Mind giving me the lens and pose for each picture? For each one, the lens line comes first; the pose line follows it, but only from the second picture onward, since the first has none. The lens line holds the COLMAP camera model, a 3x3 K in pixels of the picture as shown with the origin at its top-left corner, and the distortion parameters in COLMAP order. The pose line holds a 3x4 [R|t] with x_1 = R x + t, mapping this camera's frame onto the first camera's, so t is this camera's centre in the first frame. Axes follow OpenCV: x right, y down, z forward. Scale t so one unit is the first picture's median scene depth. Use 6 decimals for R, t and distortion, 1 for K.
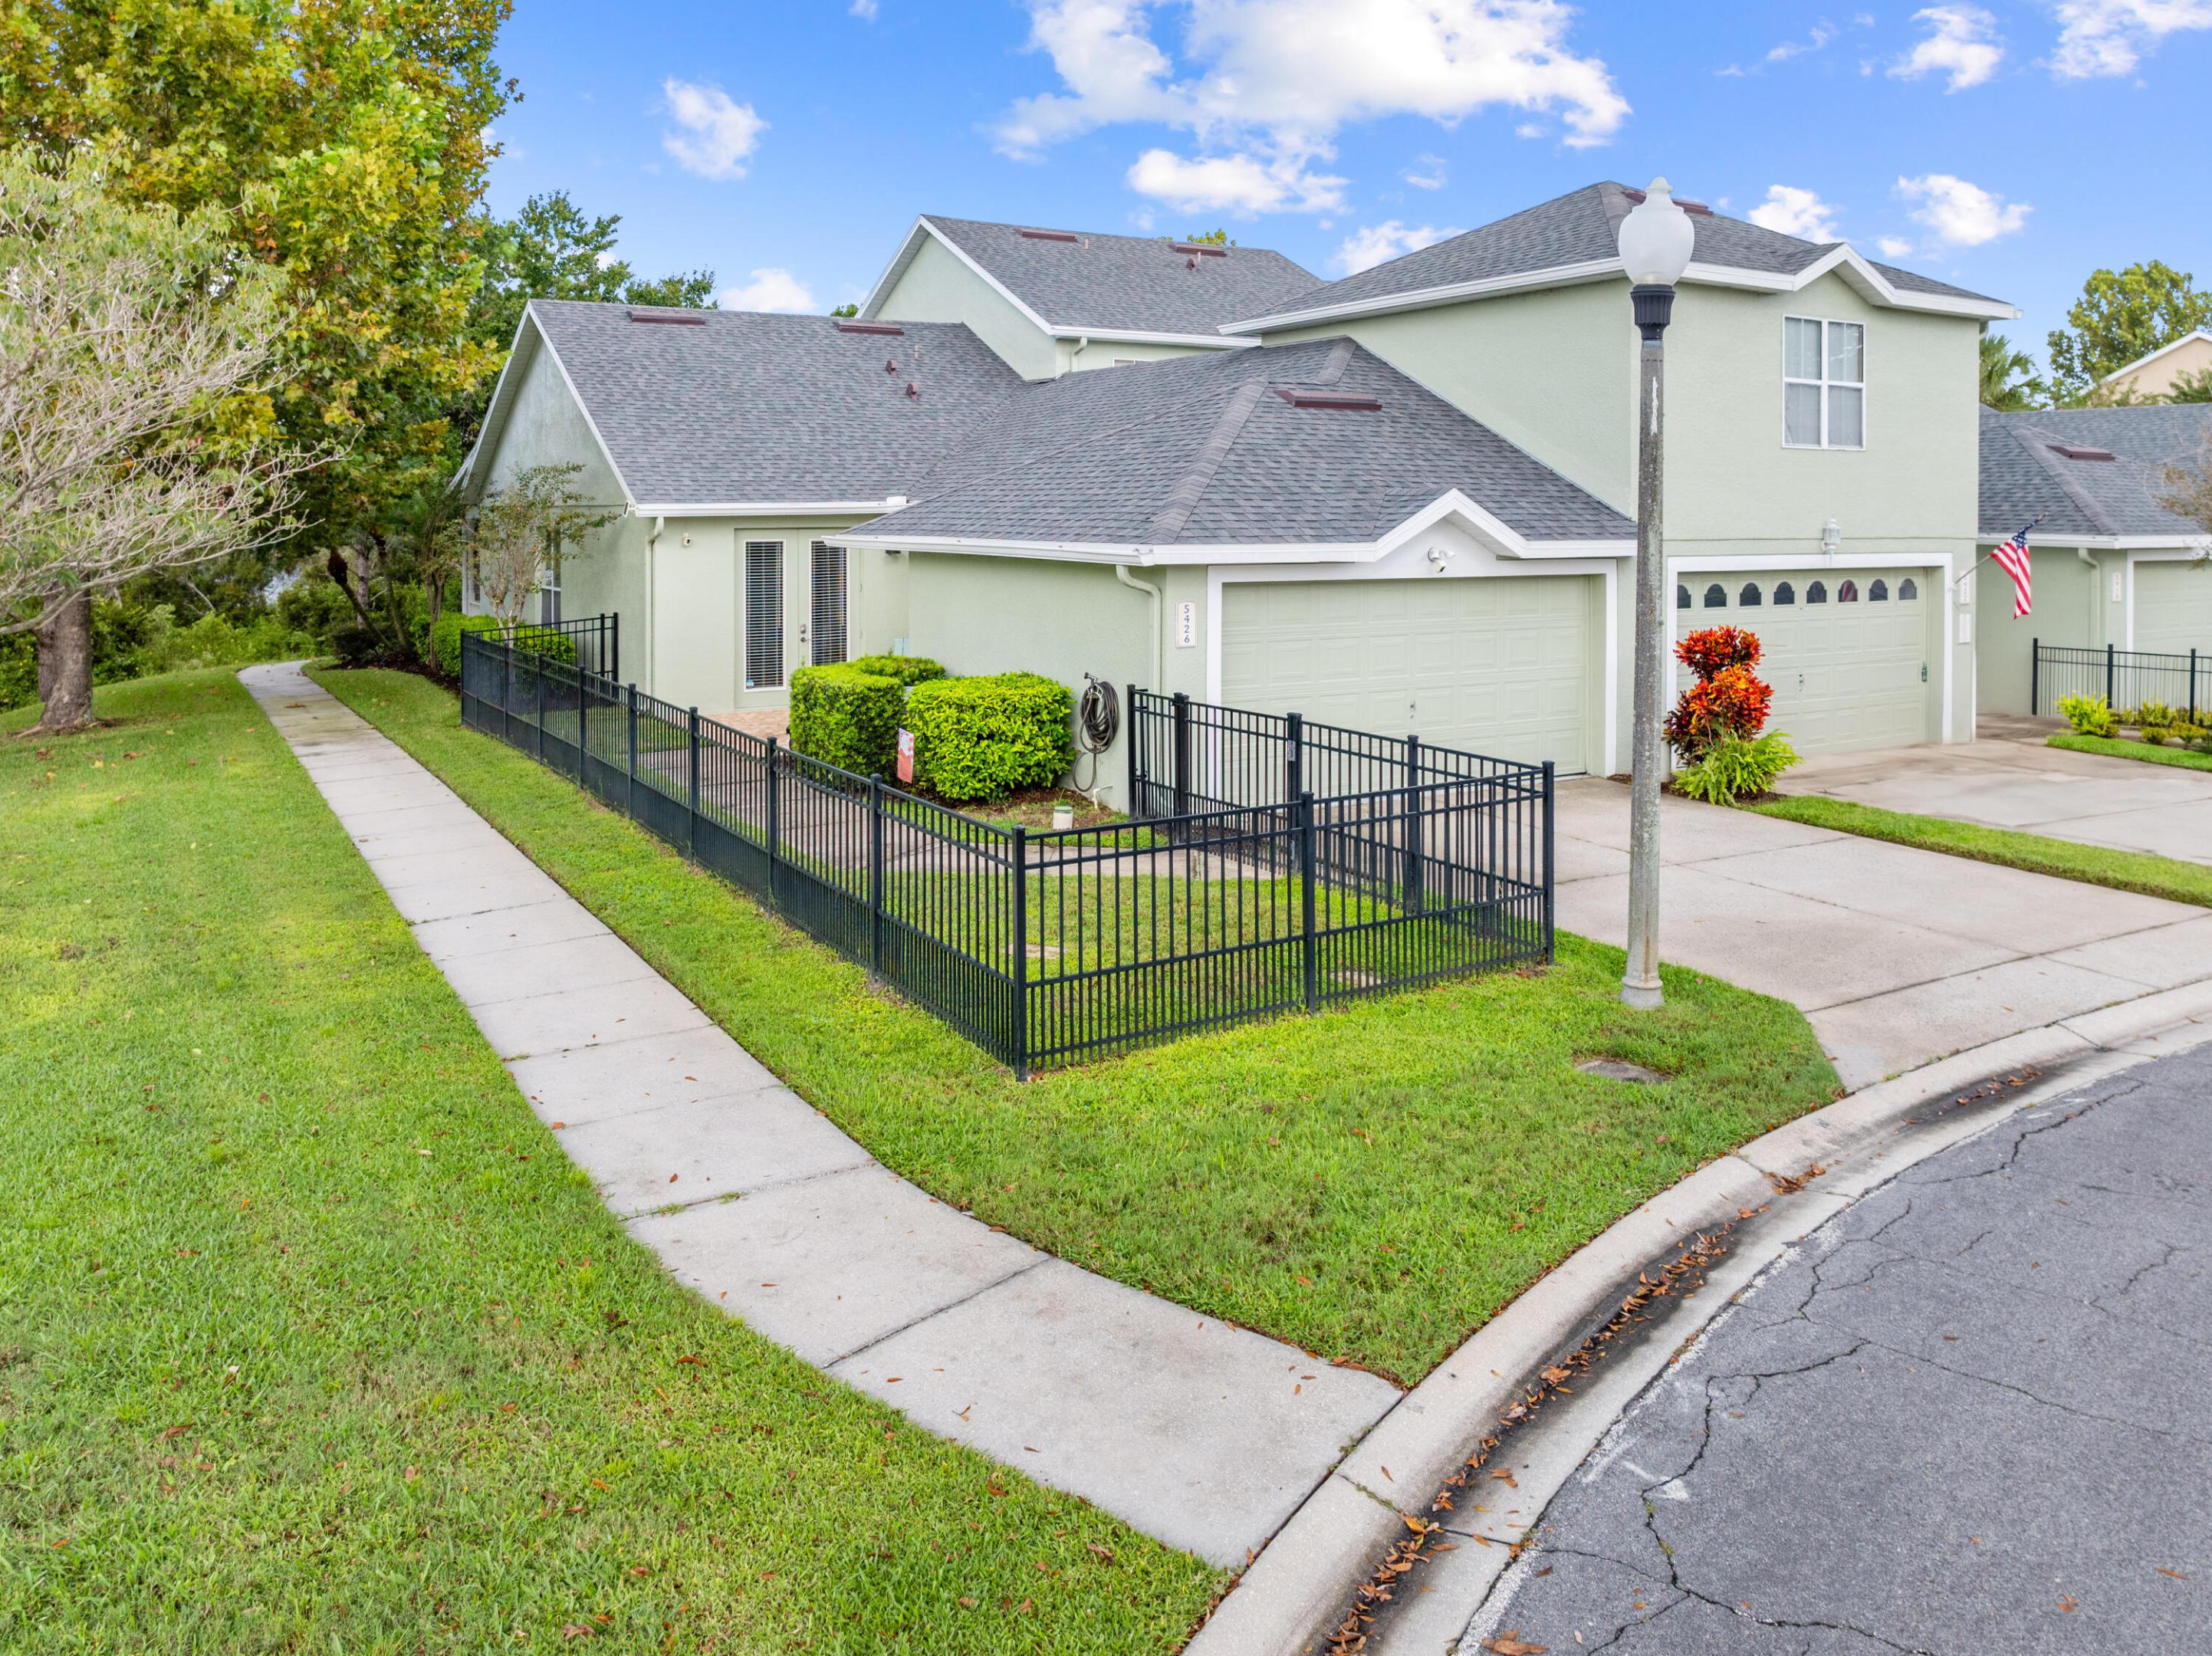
lens RADIAL K [[1634.3, 0, 1113.6], [0, 1634.3, 640.0], [0, 0, 1]] dist [-0.024774, -0.003167]
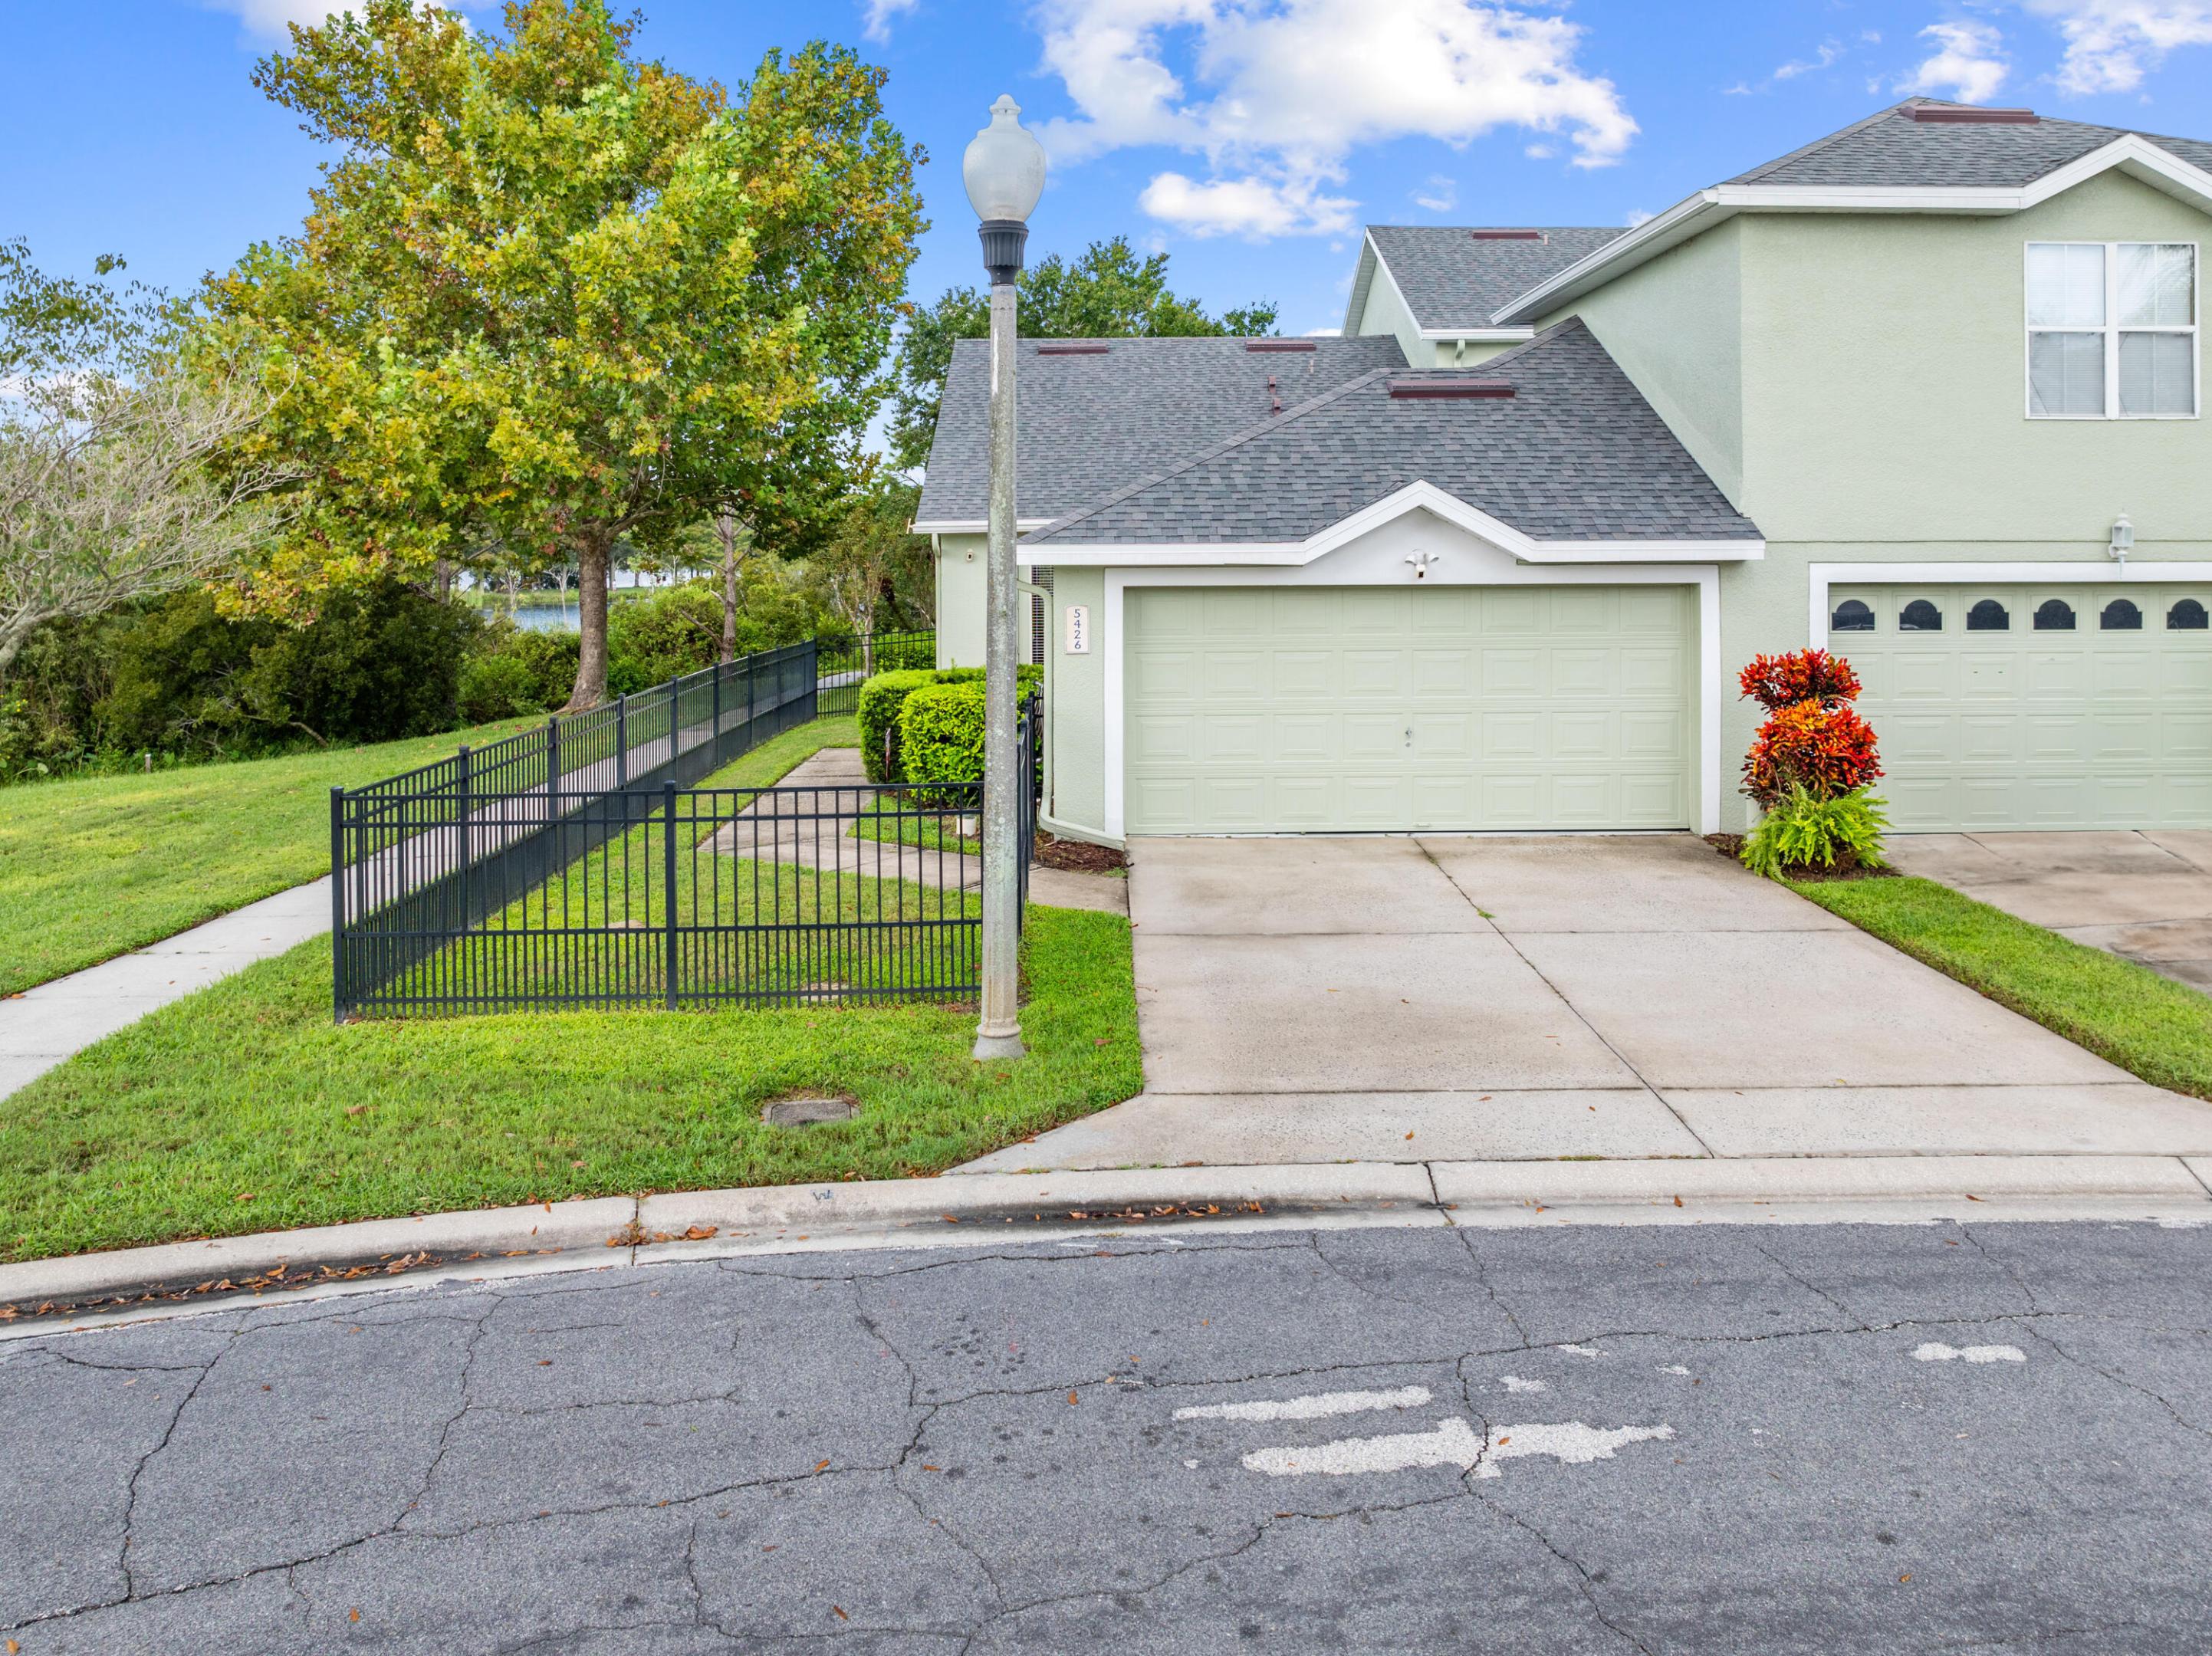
lens RADIAL K [[1633.6, 0, 1118.3], [0, 1633.6, 678.9], [0, 0, 1]] dist [-0.011471, -0.010302]
pose [[0.863512, 0.031676, -0.503333, 0.487309], [-0.030730, 0.999476, 0.010180, 0.007882], [0.503392, 0.006676, 0.864033, 0.167967]]
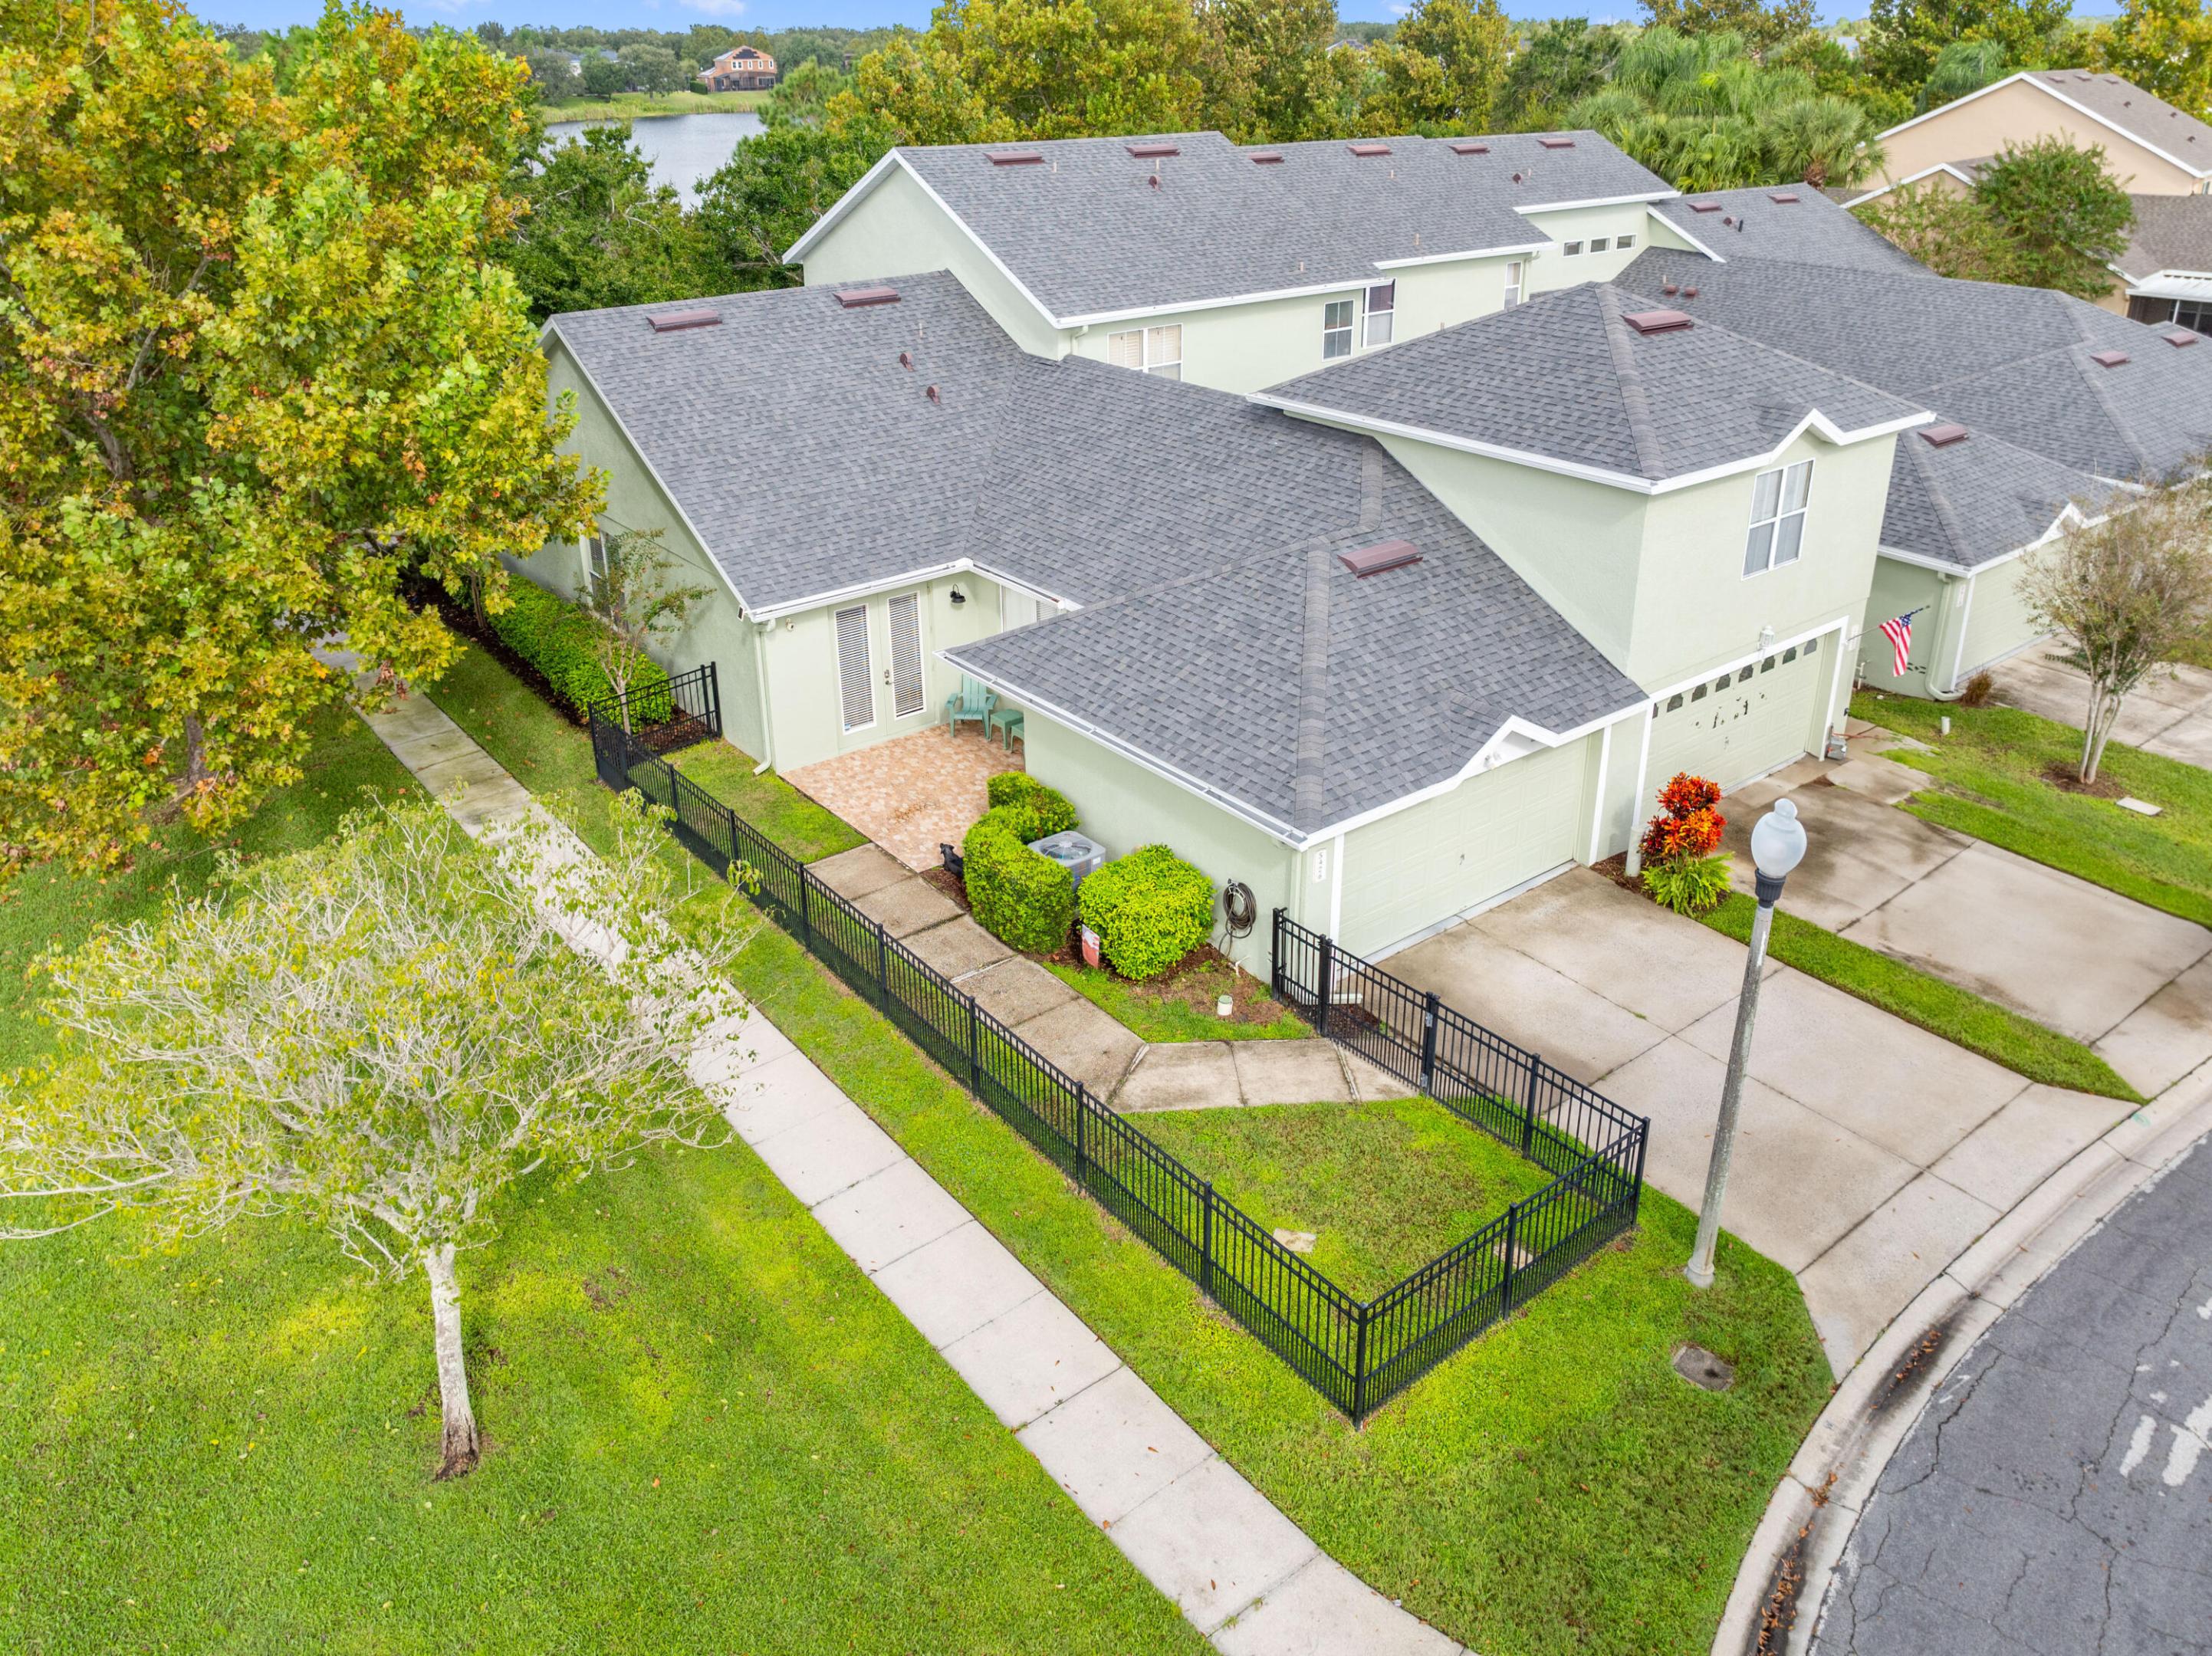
lens RADIAL K [[1552.8, 0, 1111.5], [0, 1552.8, 786.8], [0, 0, 1]] dist [-0.031494, -0.001130]
pose [[0.992089, -0.062926, 0.108626, -0.221714], [0.019439, 0.931866, 0.362282, -0.460244], [-0.124022, -0.357305, 0.925717, -0.081989]]
